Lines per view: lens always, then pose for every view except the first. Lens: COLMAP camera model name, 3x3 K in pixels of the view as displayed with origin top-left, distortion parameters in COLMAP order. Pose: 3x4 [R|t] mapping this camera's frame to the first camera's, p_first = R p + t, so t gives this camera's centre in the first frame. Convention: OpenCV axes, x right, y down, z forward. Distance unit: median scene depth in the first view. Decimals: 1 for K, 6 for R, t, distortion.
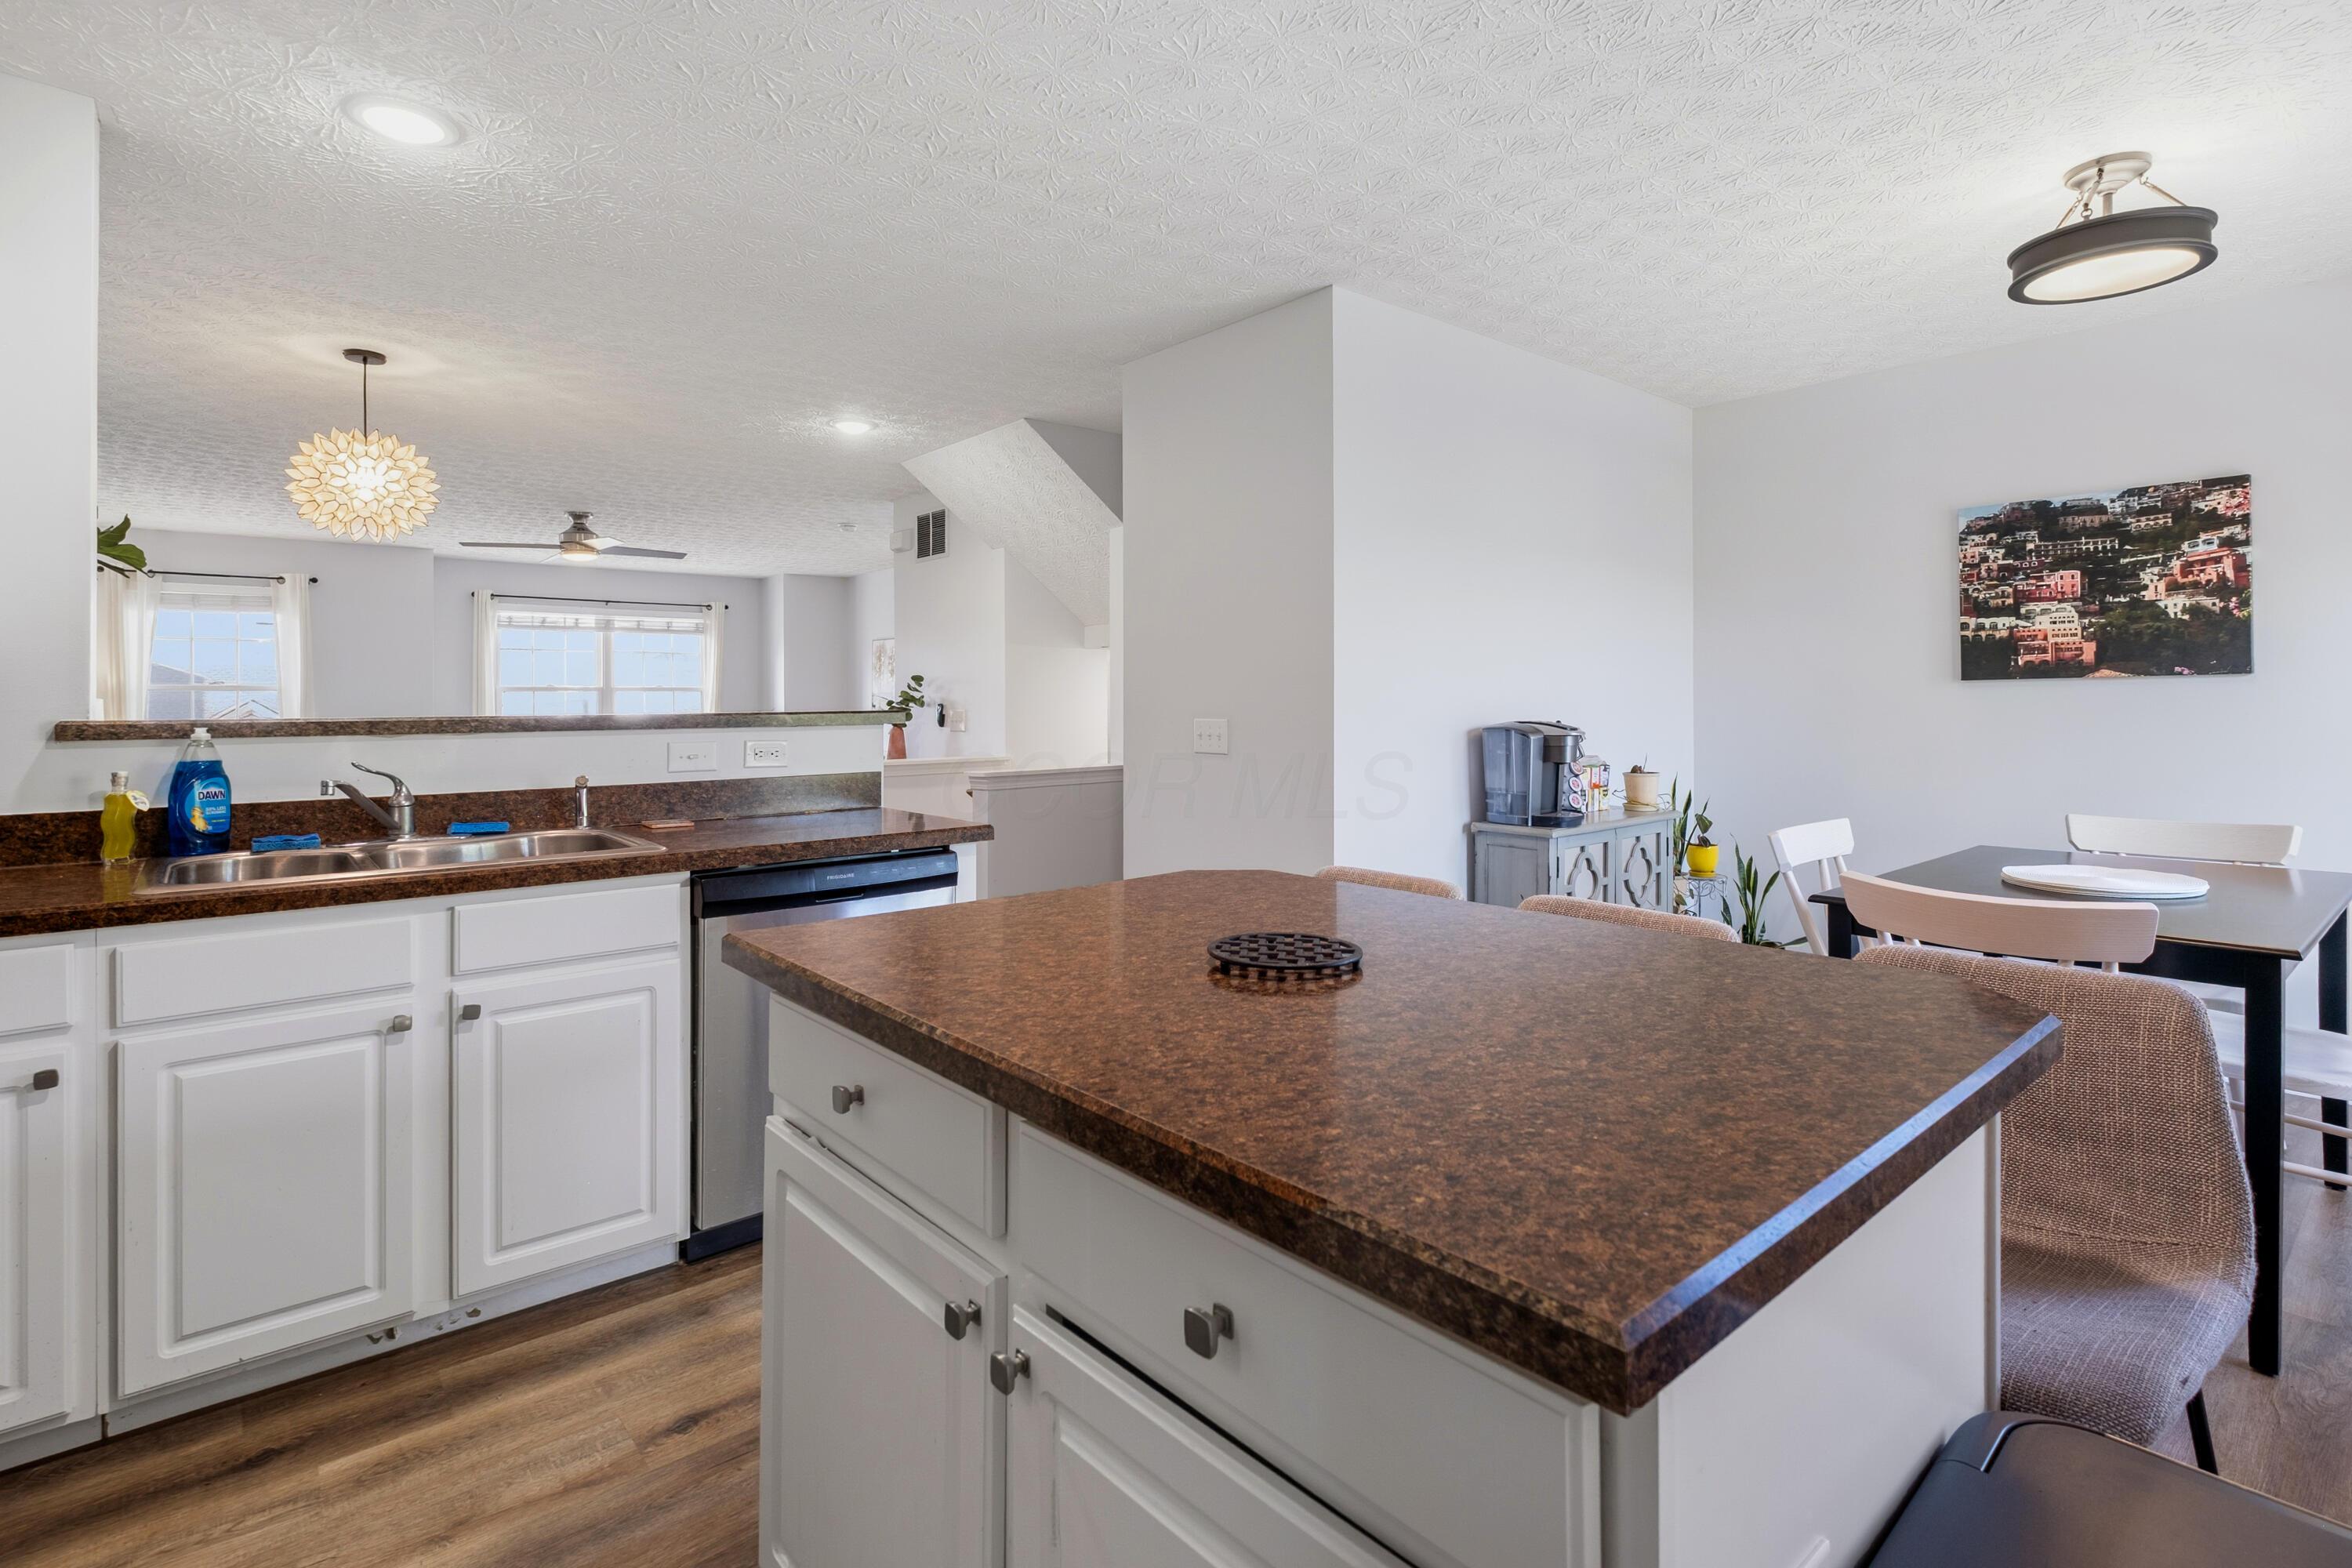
lens RADIAL K [[1122.4, 0, 1179.9], [0, 1122.4, 693.9], [0, 0, 1]] dist [0.006570, -0.005660]
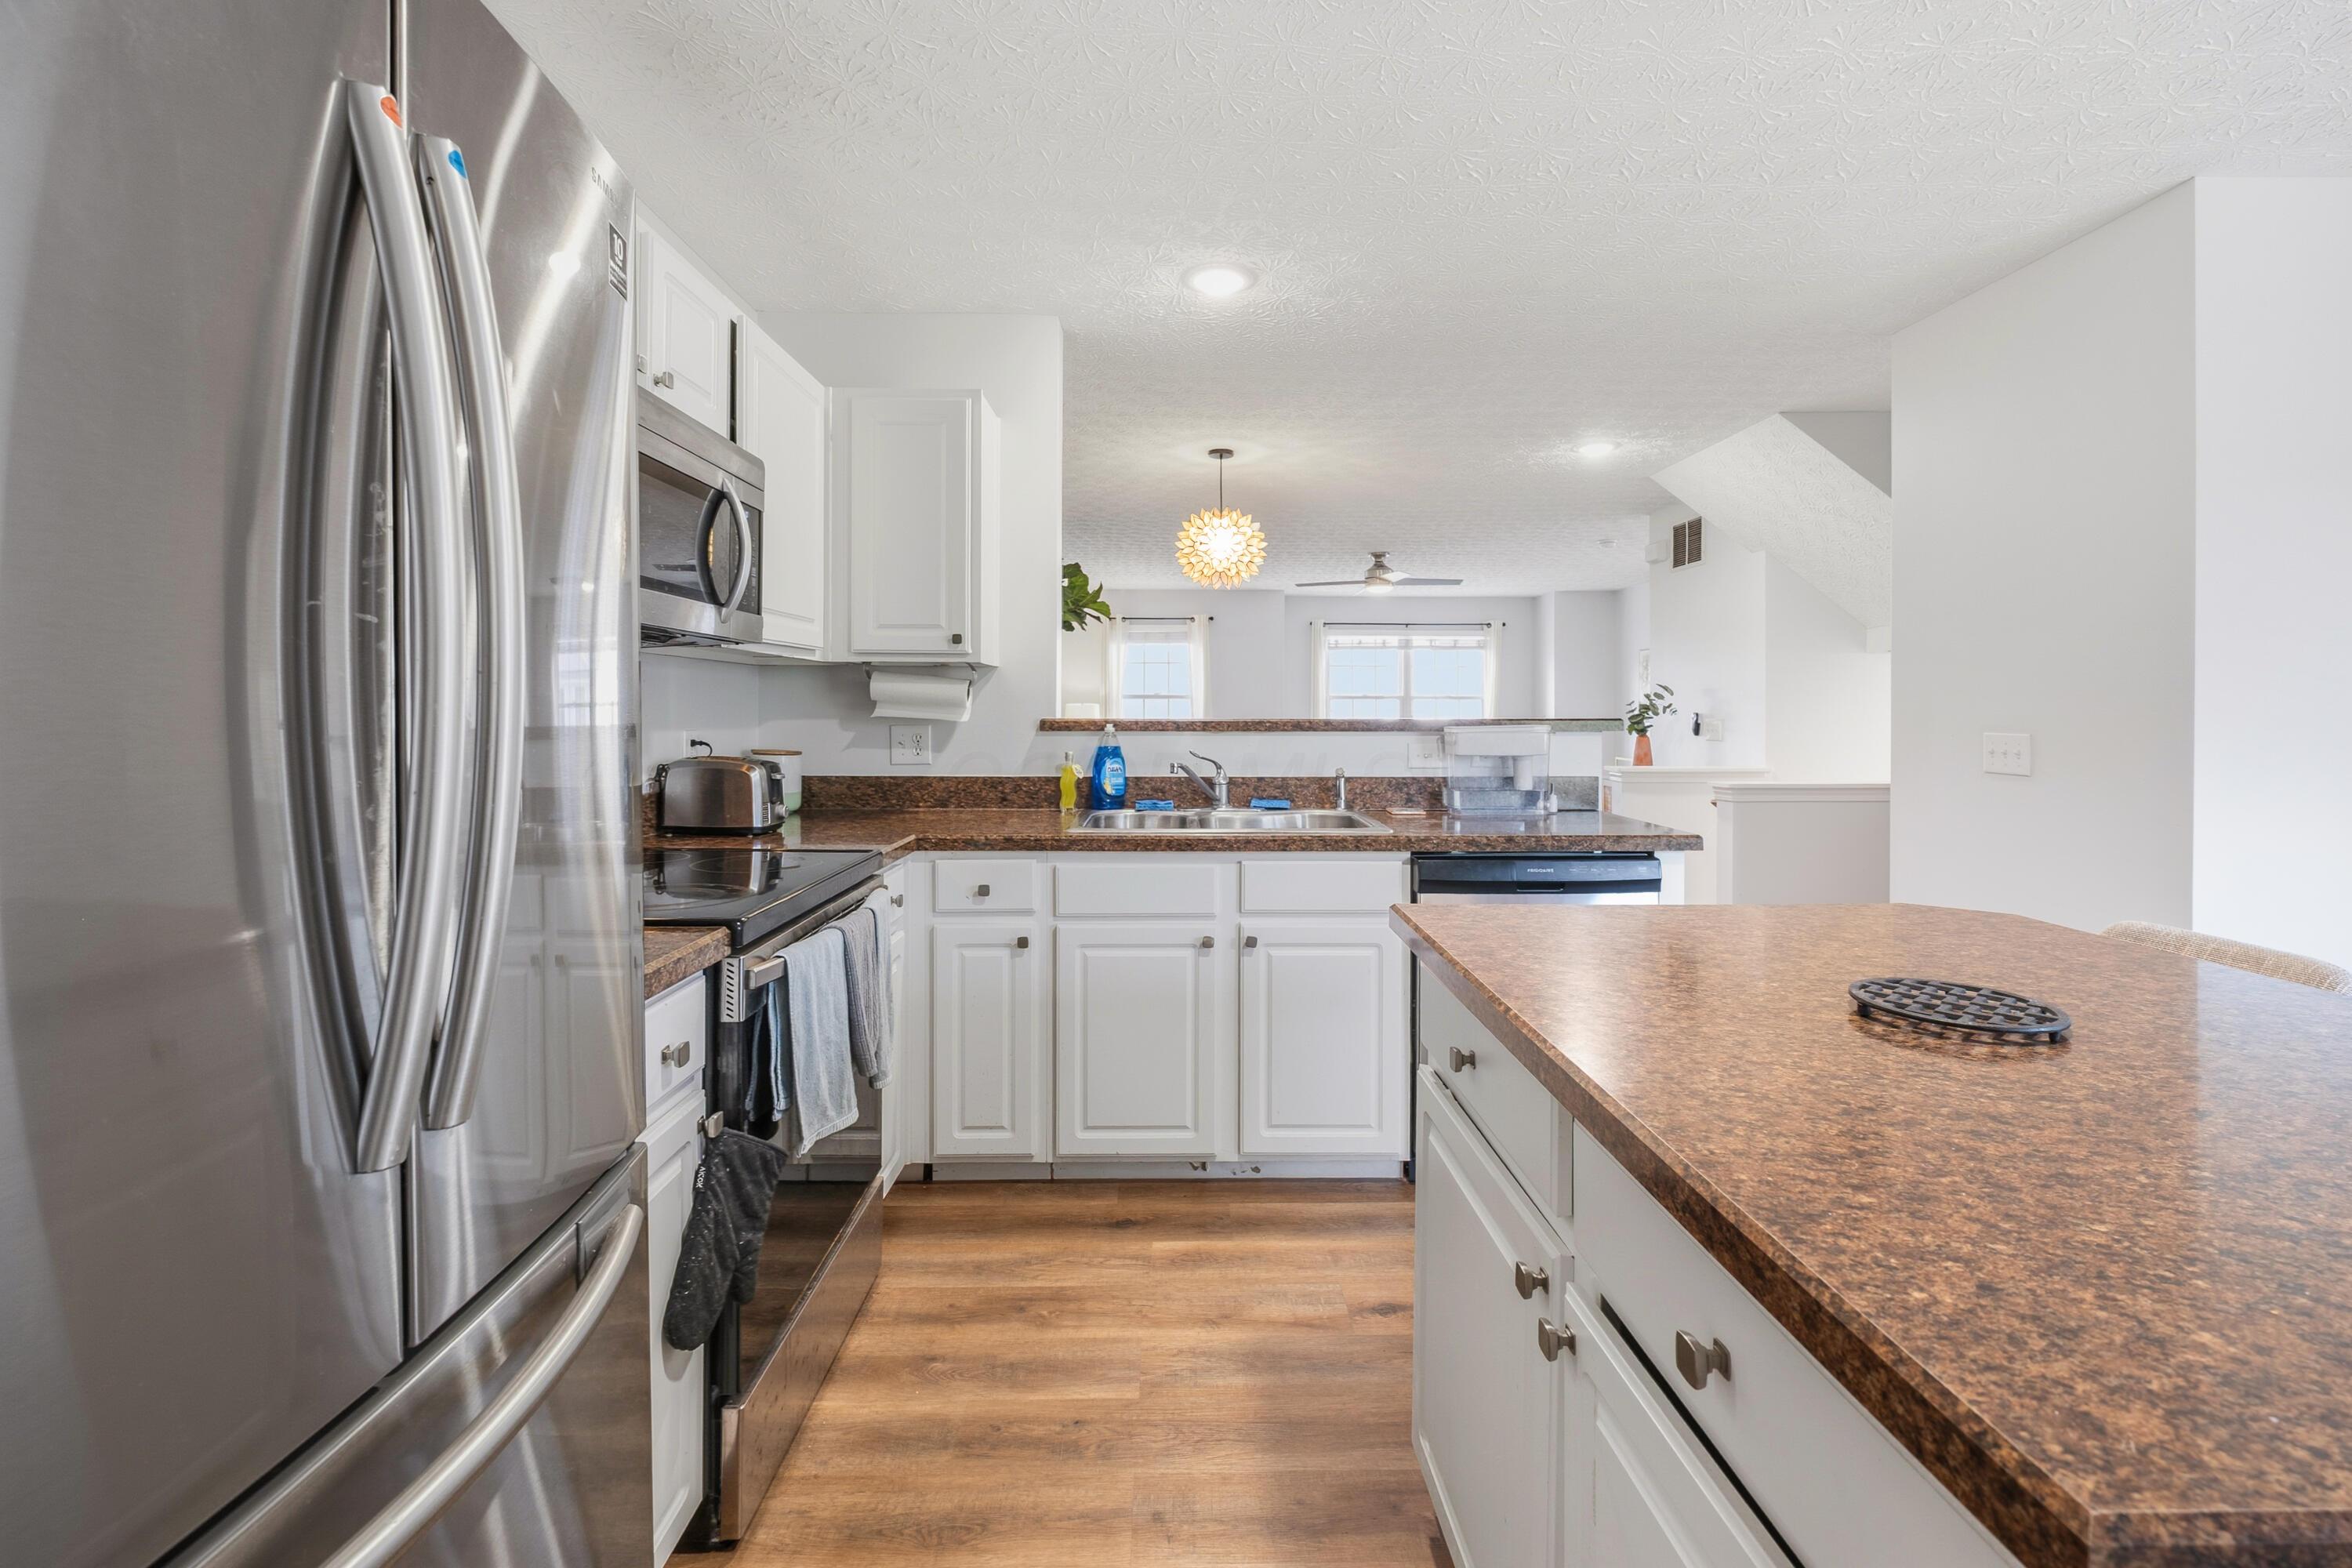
lens RADIAL K [[1038.5, 0, 1188.7], [0, 1038.5, 707.6], [0, 0, 1]] dist [0.000062, -0.004154]
pose [[0.769663, 0.006075, -0.638421, 0.090128], [-0.002530, 0.999976, 0.006465, -0.000814], [0.638445, -0.003361, 0.769660, 0.011297]]
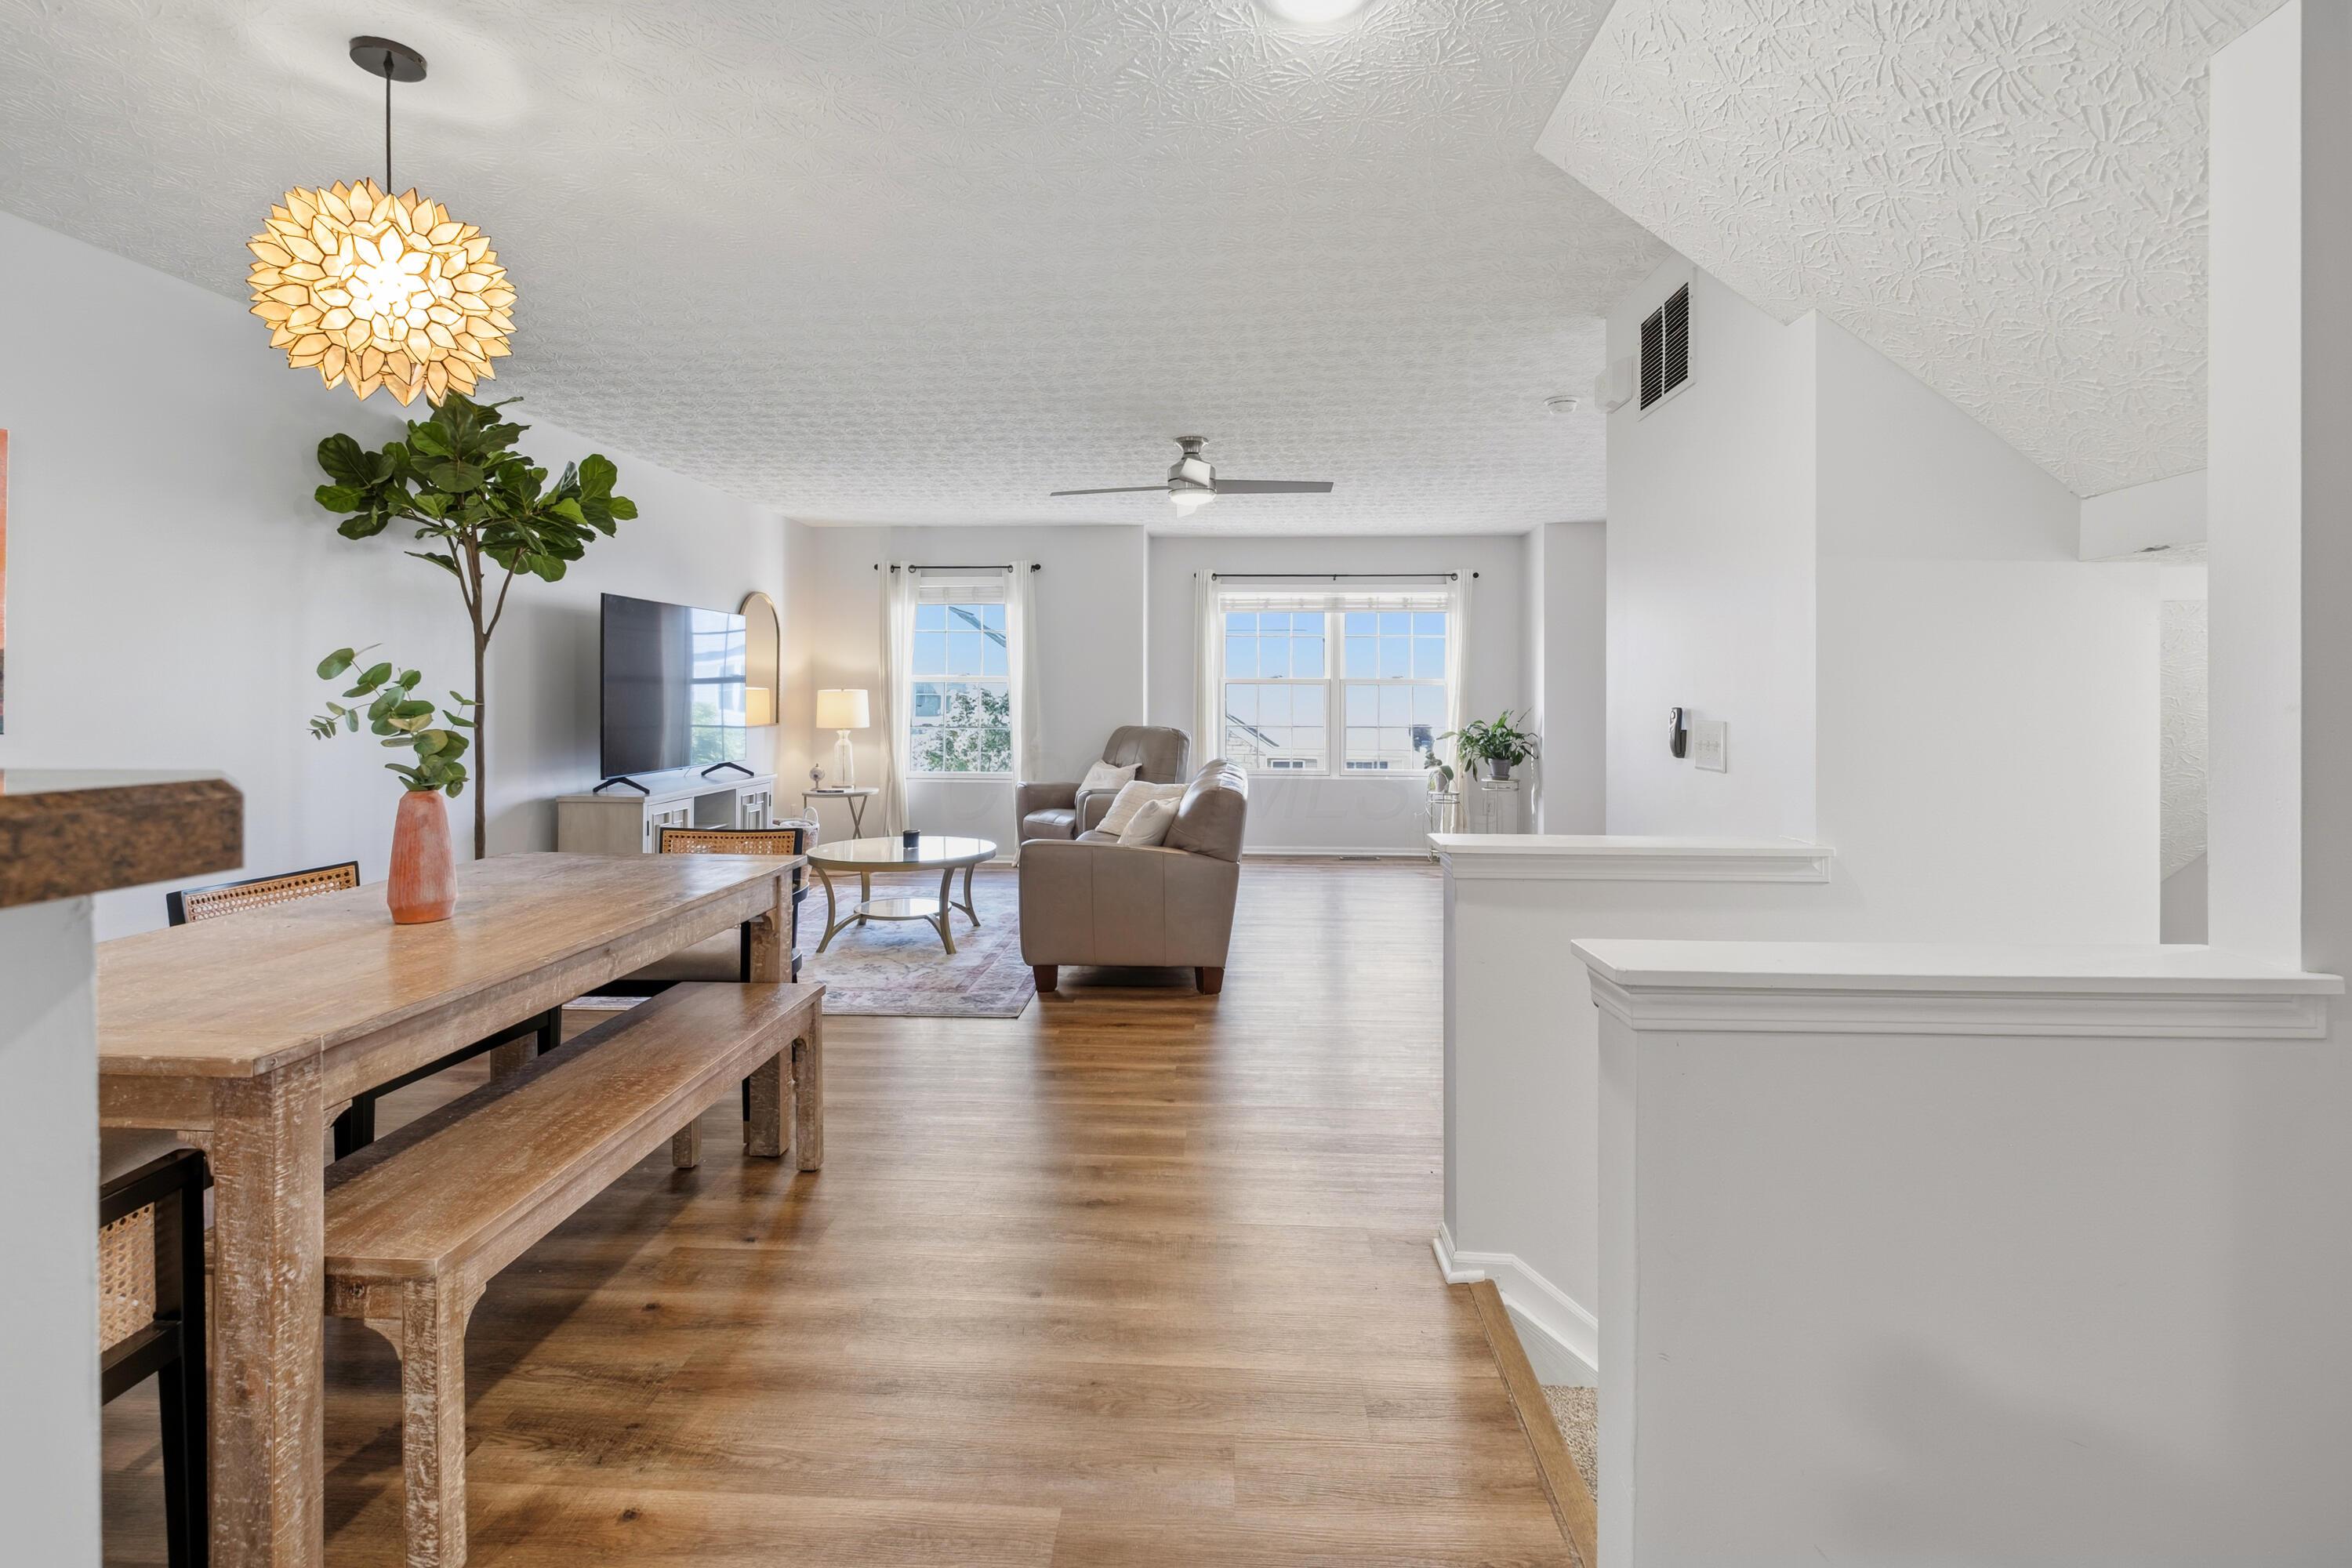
lens RADIAL K [[1122.4, 0, 1179.9], [0, 1122.4, 693.9], [0, 0, 1]] dist [0.006570, -0.005660]
pose [[0.730774, 0.003617, -0.682610, -0.145879], [0.000082, 0.999985, 0.005387, 0.003055], [0.682620, -0.003993, 0.730763, 1.631554]]
